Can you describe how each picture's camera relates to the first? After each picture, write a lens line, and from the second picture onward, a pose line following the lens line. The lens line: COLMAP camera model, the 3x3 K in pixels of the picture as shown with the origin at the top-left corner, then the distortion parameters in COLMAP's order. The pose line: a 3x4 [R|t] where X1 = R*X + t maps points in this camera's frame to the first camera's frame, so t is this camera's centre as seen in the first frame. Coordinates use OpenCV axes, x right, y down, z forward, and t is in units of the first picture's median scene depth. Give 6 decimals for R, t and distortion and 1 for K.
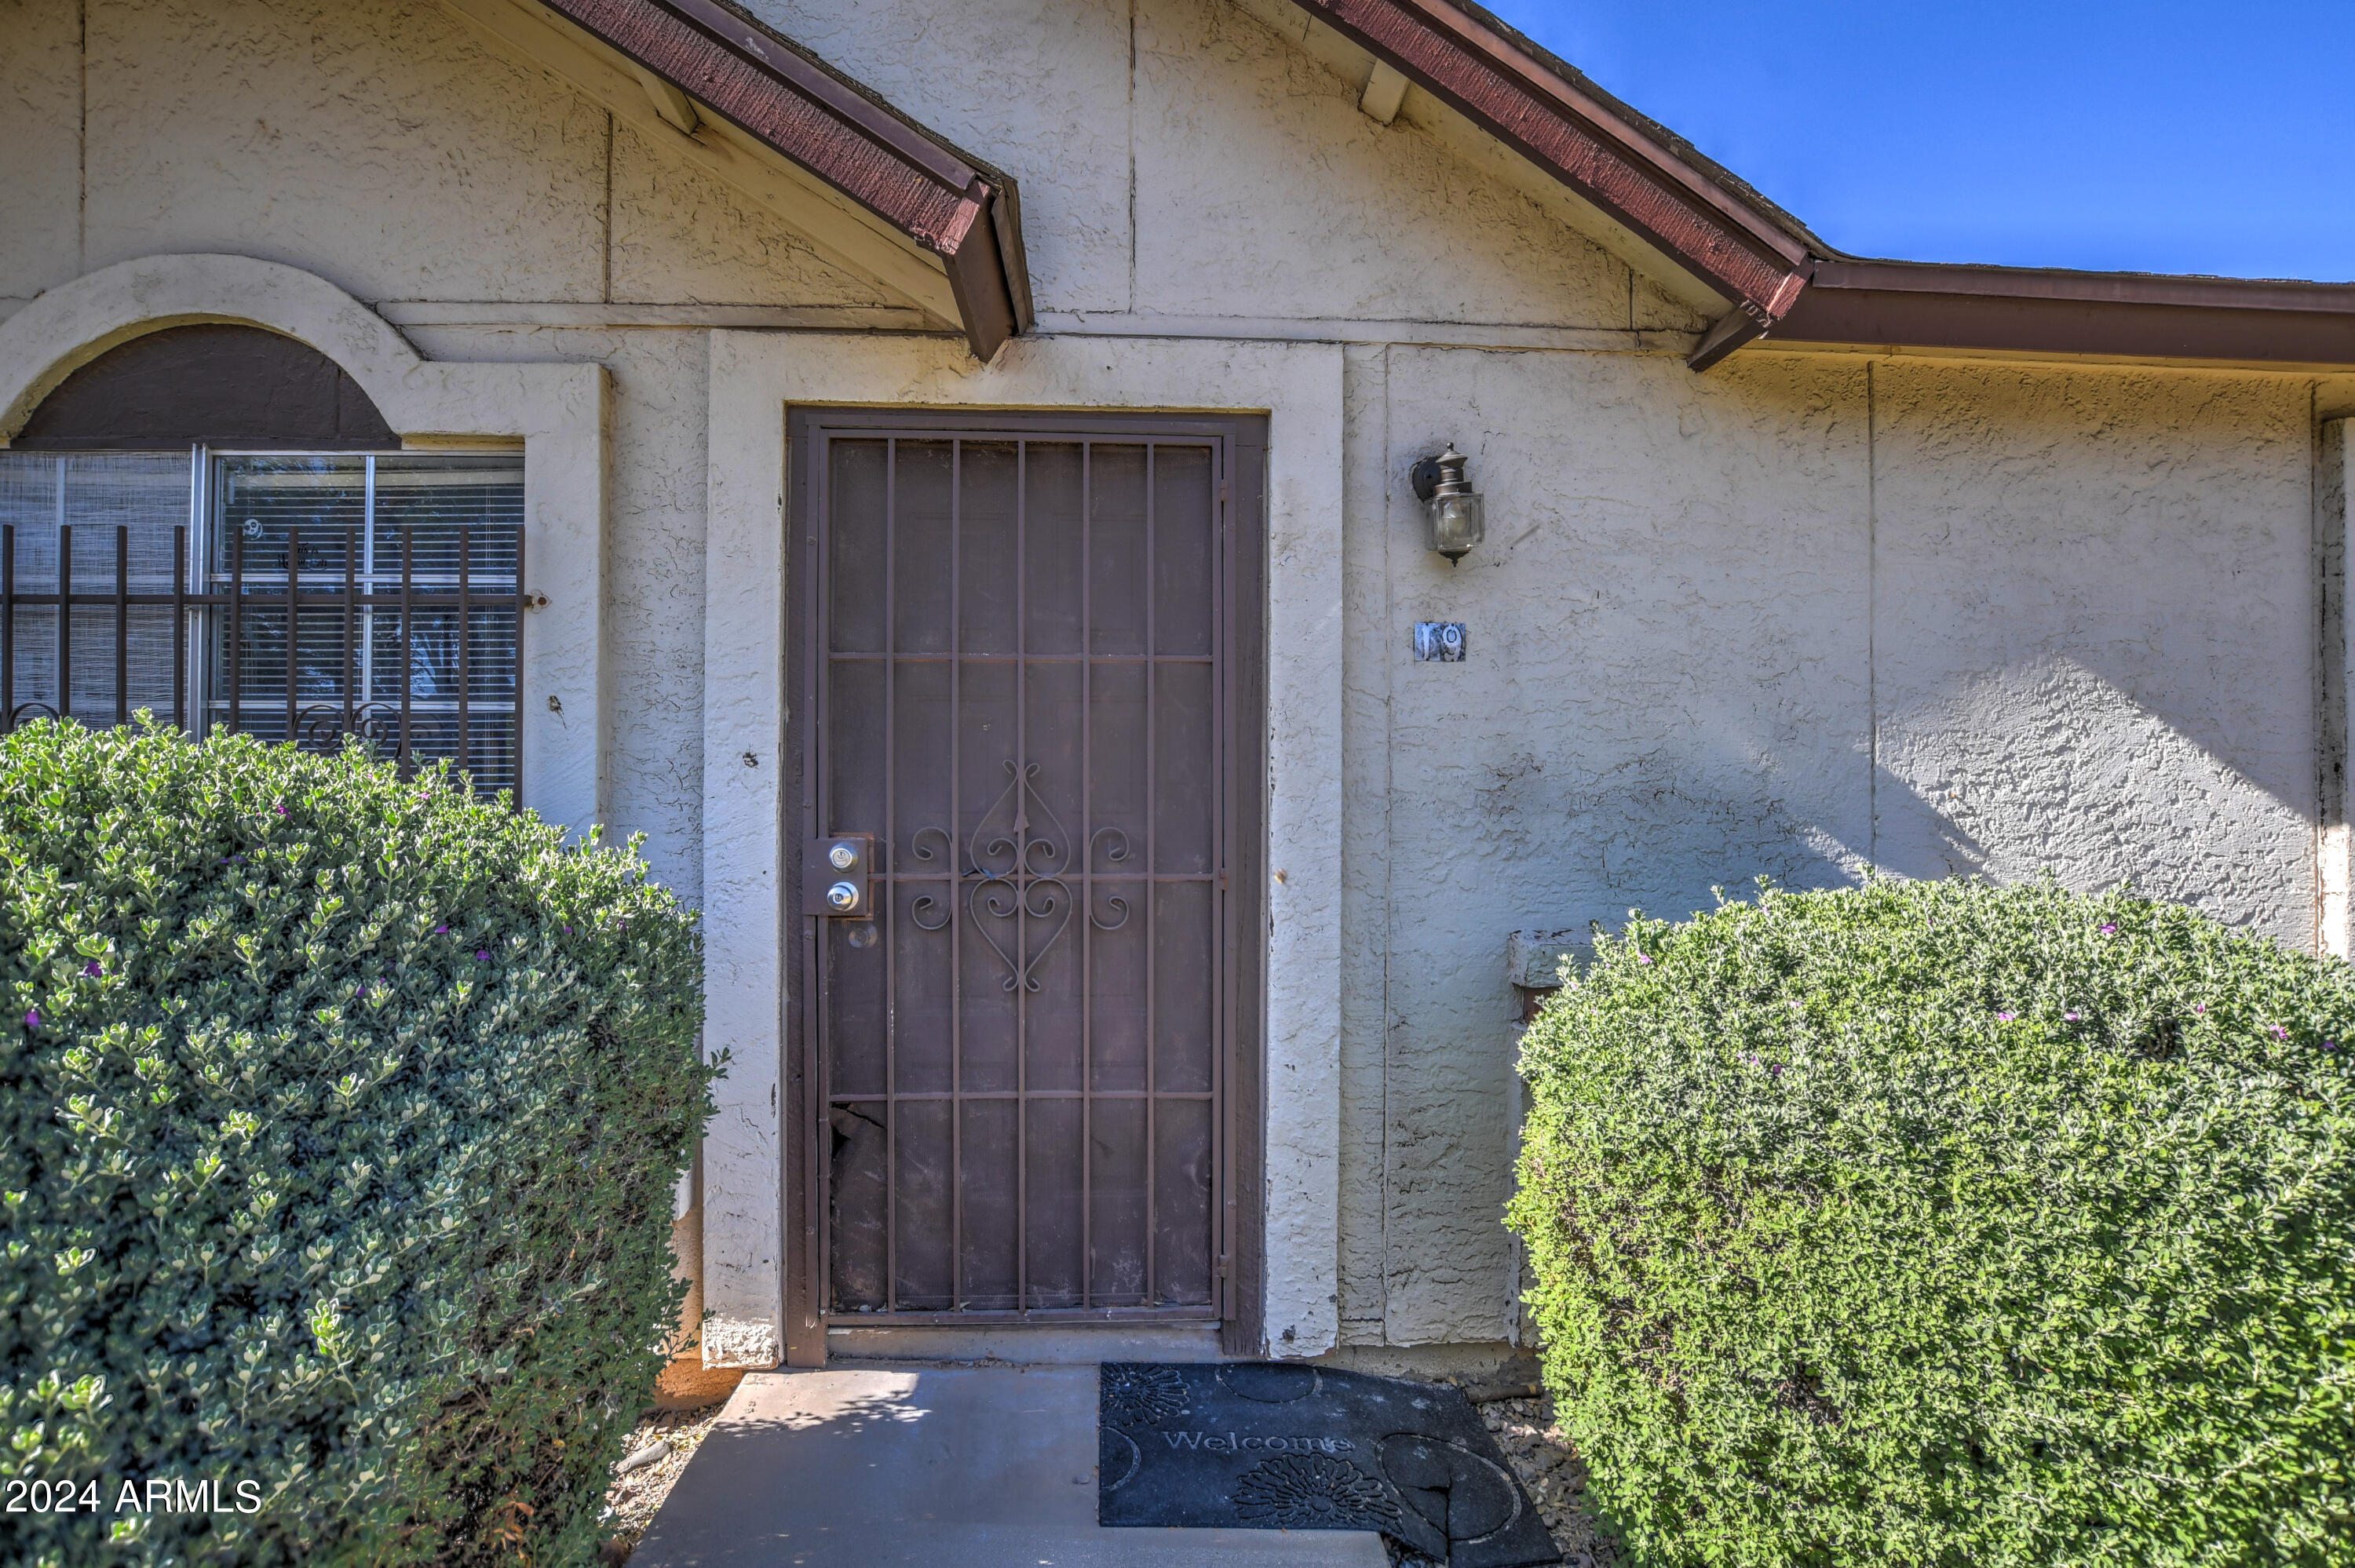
lens RADIAL K [[1056.4, 0, 1149.0], [0, 1056.4, 815.8], [0, 0, 1]] dist [-0.034230, 0.003404]
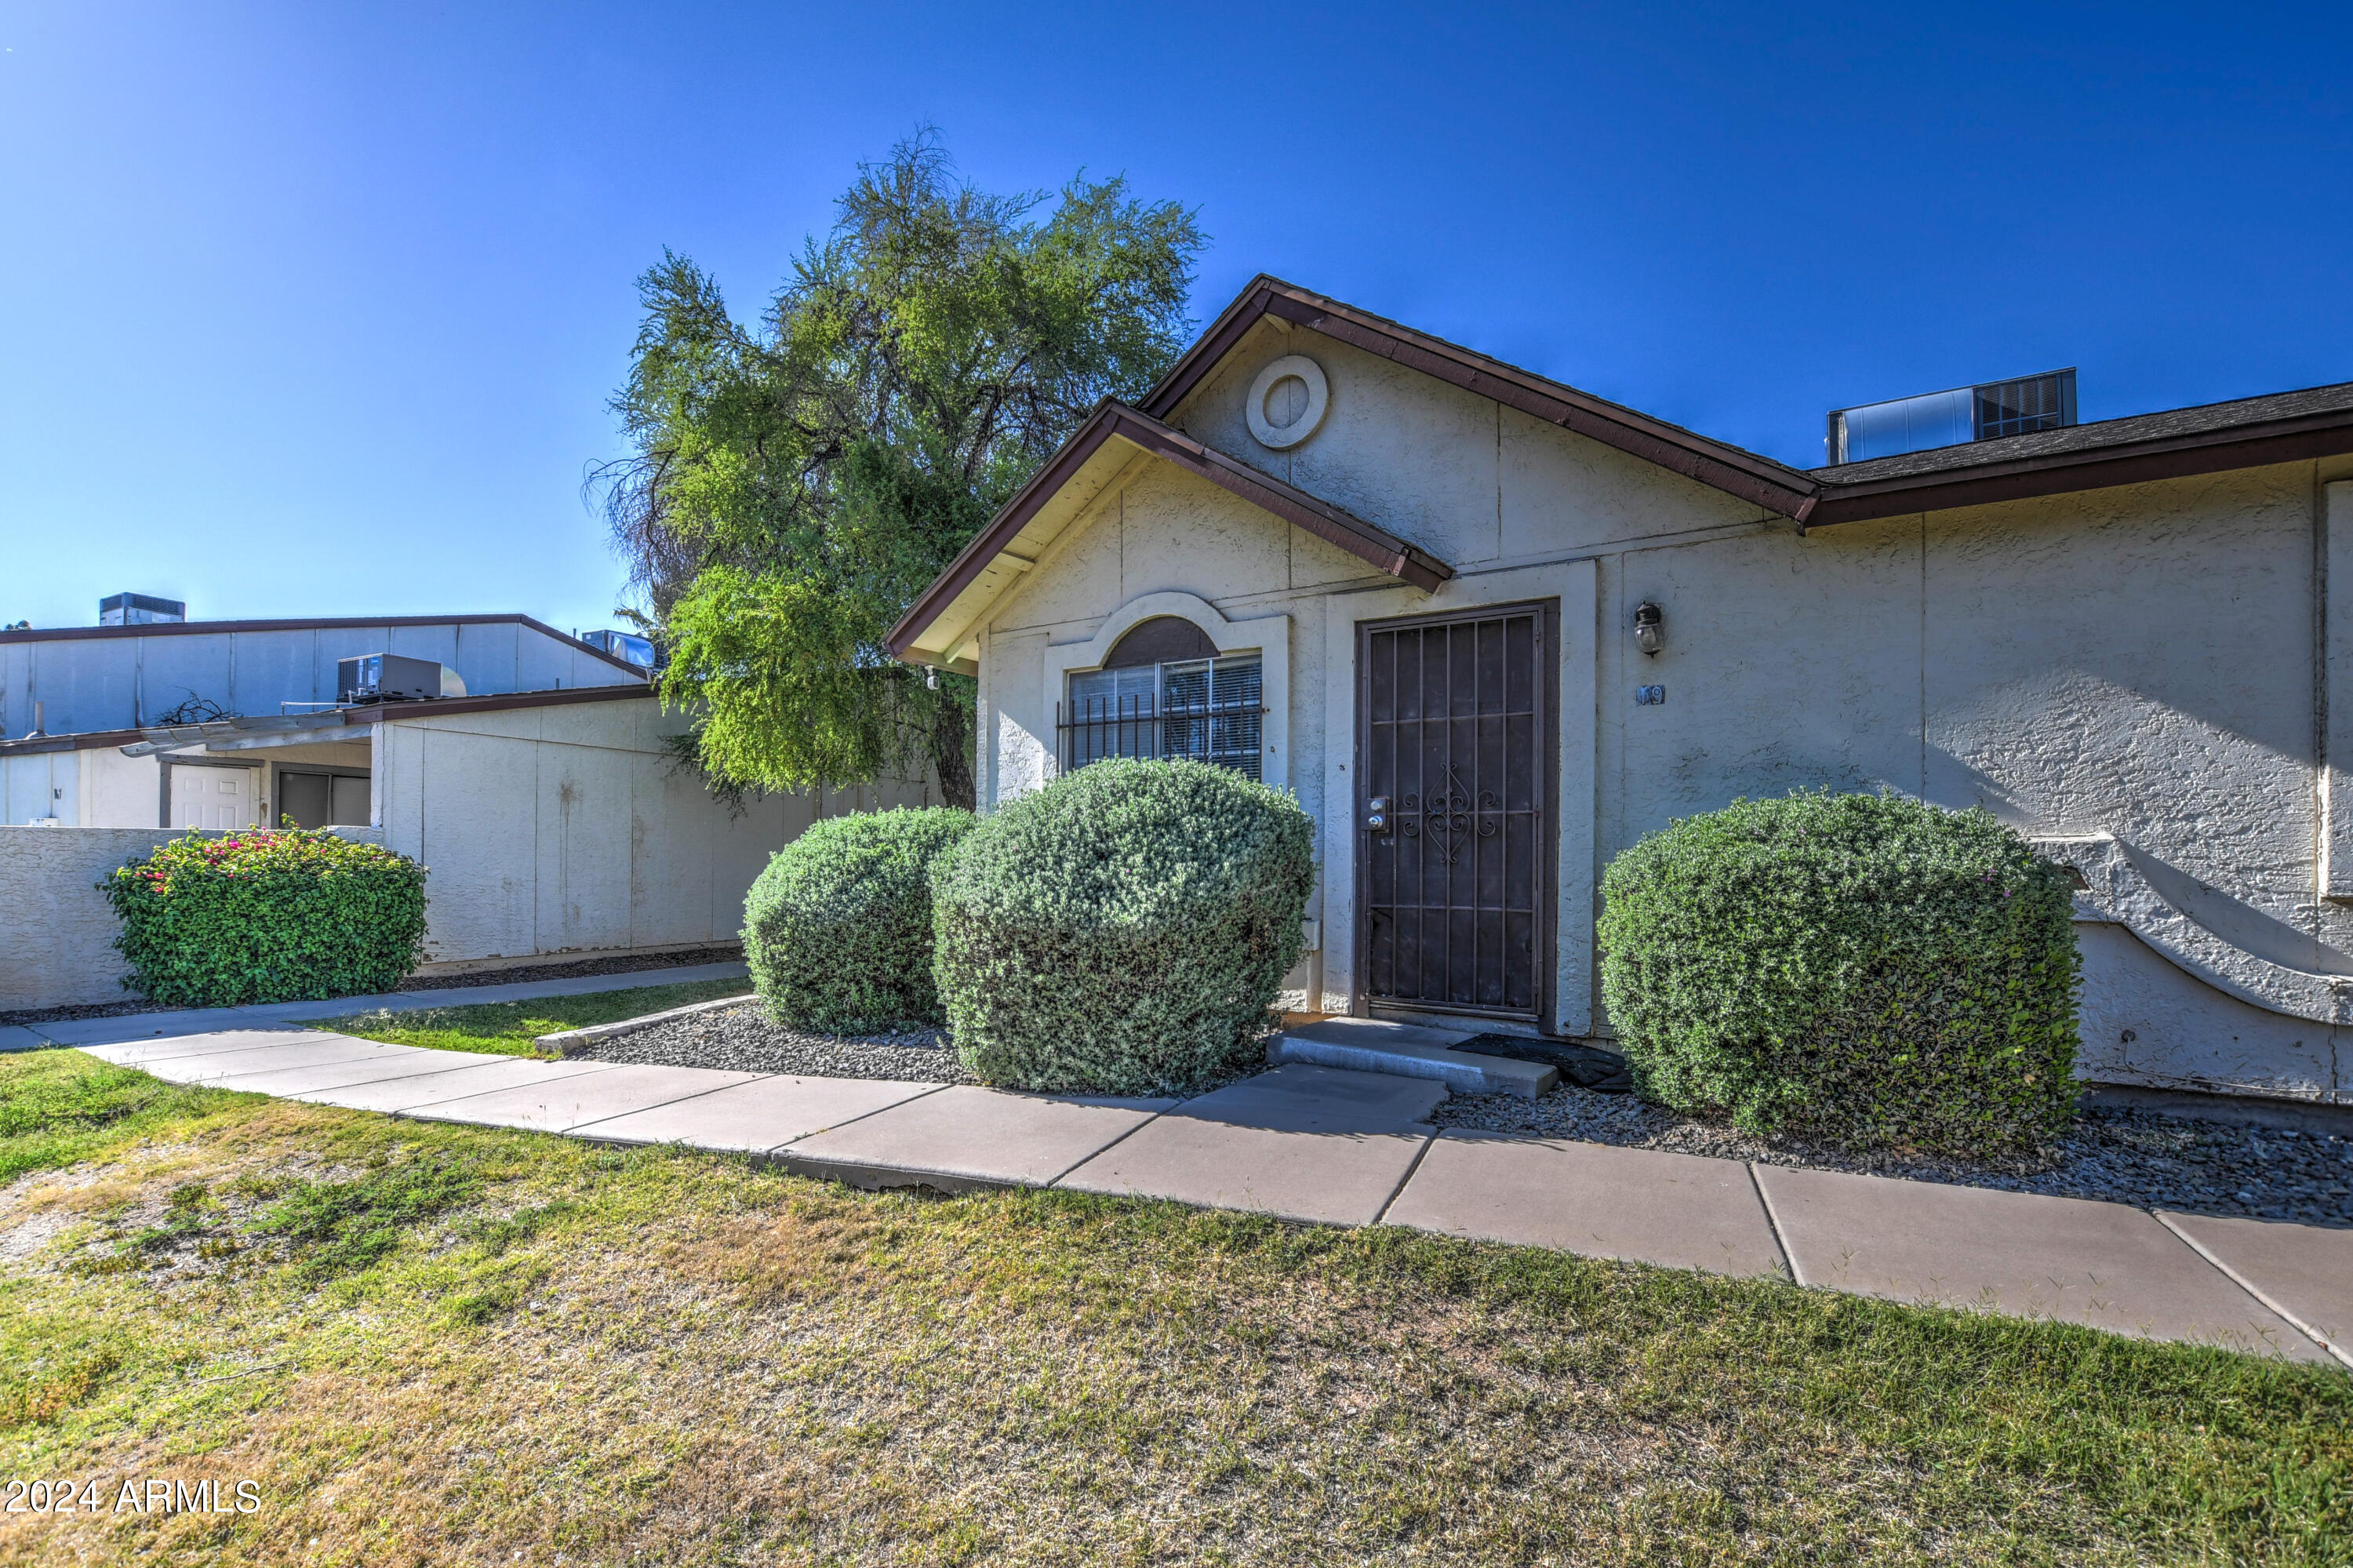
lens RADIAL K [[1055.7, 0, 1143.9], [0, 1055.7, 861.5], [0, 0, 1]] dist [-0.034230, 0.003404]
pose [[0.793129, 0.006994, -0.609013, 0.759975], [-0.002973, 0.999967, 0.007612, 0.149401], [0.609046, -0.004227, 0.793124, -1.247513]]
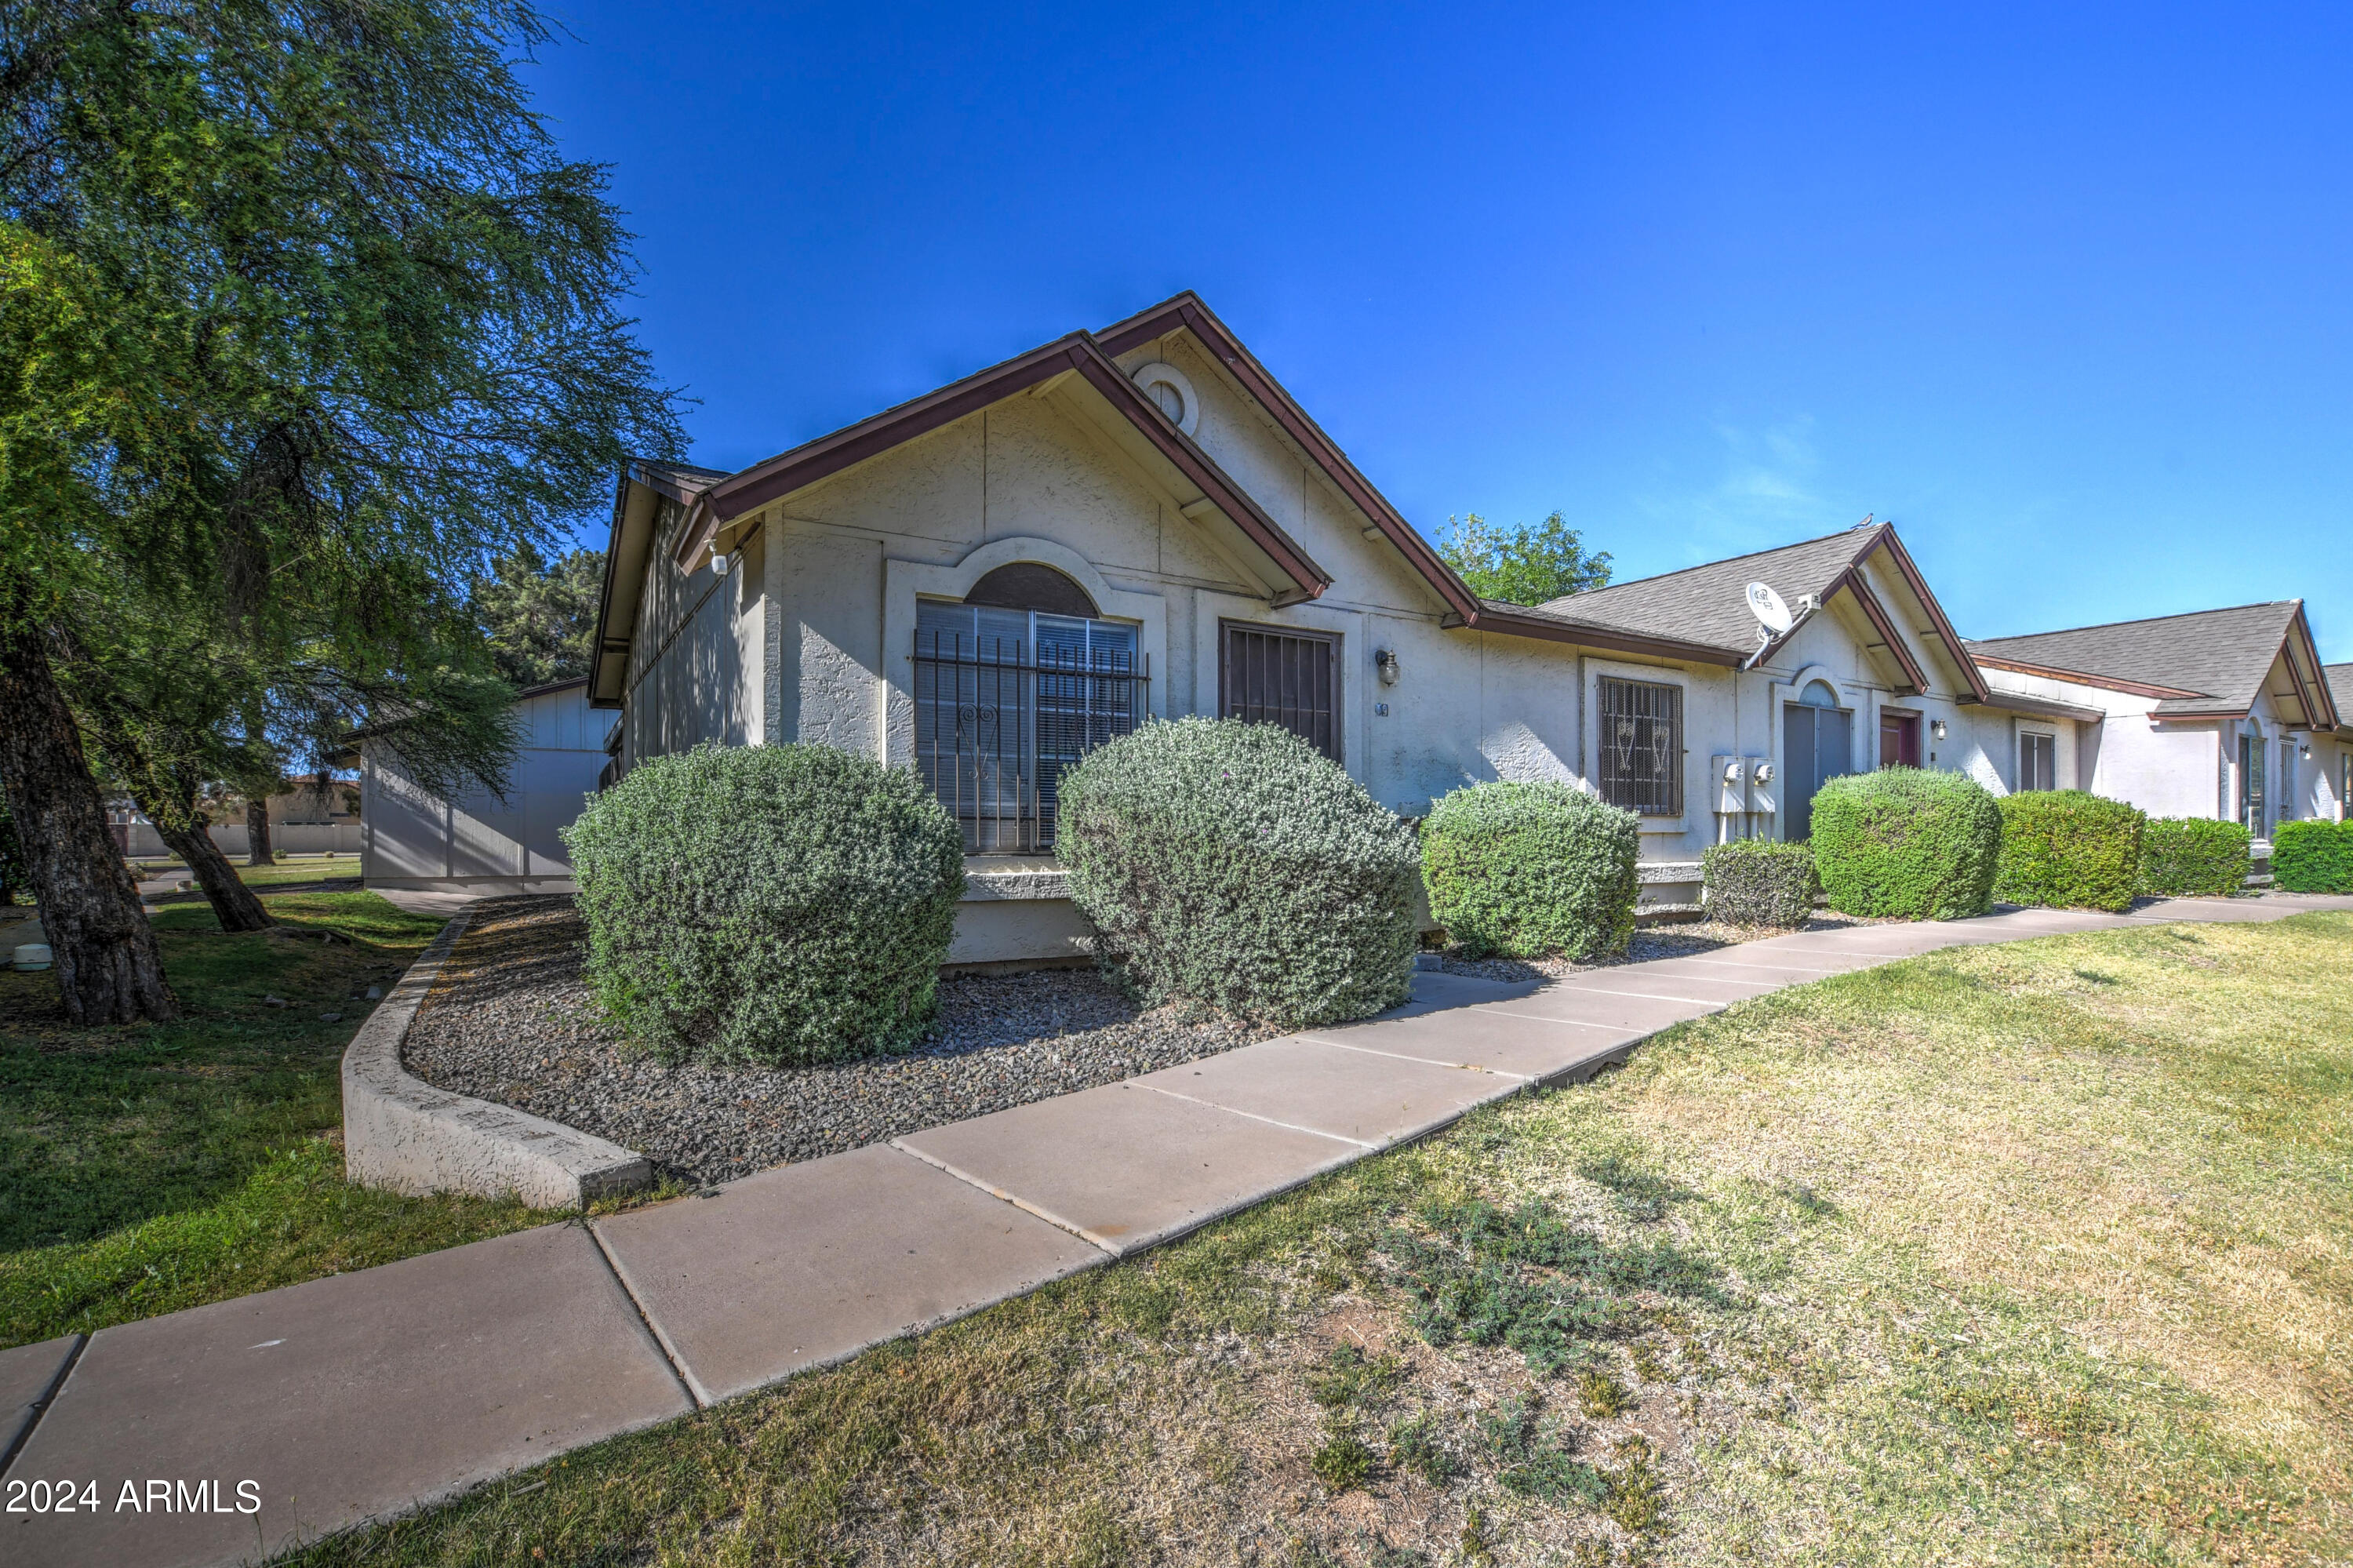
lens RADIAL K [[1055.7, 0, 1147.3], [0, 1055.7, 843.3], [0, 0, 1]] dist [-0.034230, 0.003404]
pose [[0.881119, -0.005674, 0.472860, -1.899928], [-0.001871, 0.999878, 0.015485, 0.193292], [-0.472890, -0.014529, 0.881001, -1.506595]]
